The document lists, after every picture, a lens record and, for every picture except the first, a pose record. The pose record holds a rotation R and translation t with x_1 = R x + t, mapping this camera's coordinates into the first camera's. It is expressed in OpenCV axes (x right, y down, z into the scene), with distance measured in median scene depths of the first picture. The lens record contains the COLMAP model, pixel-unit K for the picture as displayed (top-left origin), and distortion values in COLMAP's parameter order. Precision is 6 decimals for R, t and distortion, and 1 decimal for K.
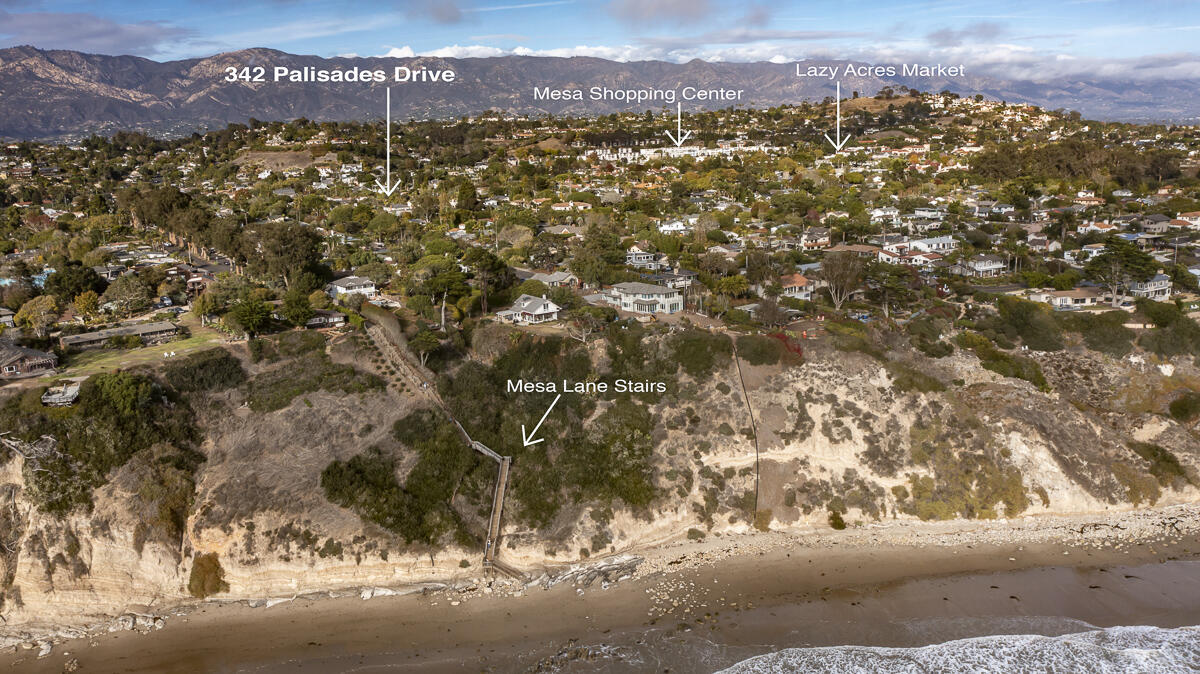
lens RADIAL K [[944.5, 0, 600.0], [0, 944.5, 337.0], [0, 0, 1]] dist [-0.027008, 0.004222]
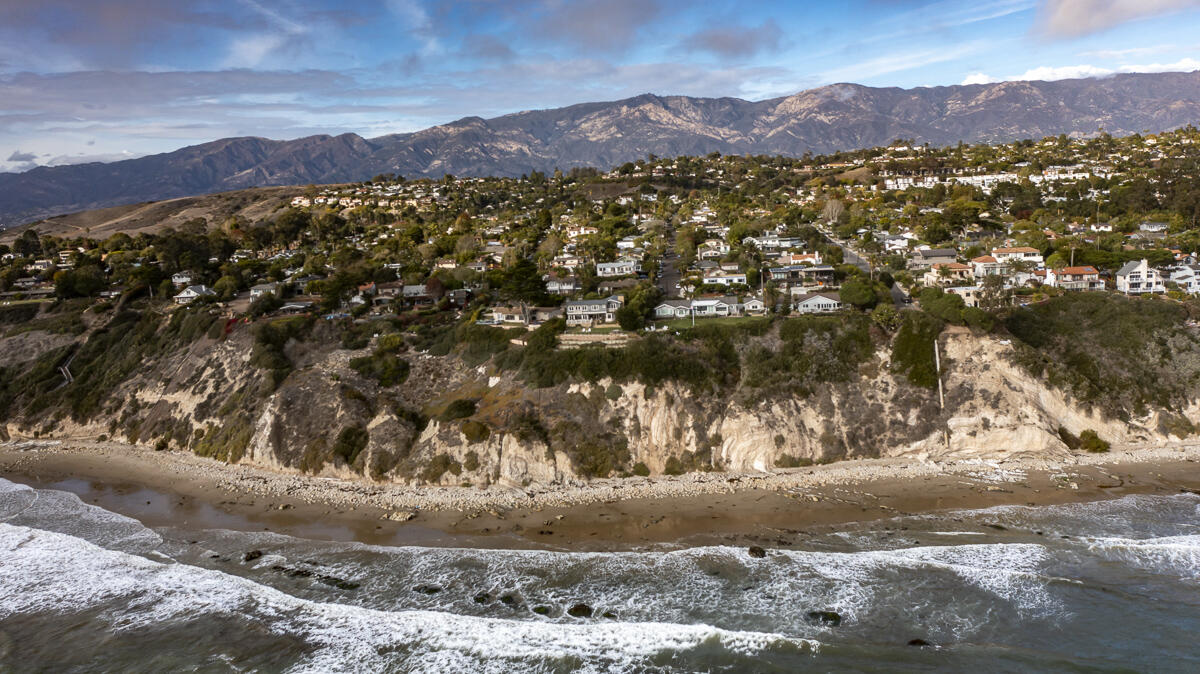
lens RADIAL K [[944.5, 0, 600.0], [0, 944.5, 337.0], [0, 0, 1]] dist [-0.027008, 0.004222]
pose [[0.814890, 0.083298, -0.573599, 1.122669], [-0.100942, 0.994892, 0.001075, -0.025084], [0.570759, 0.057024, 0.819135, 0.147657]]
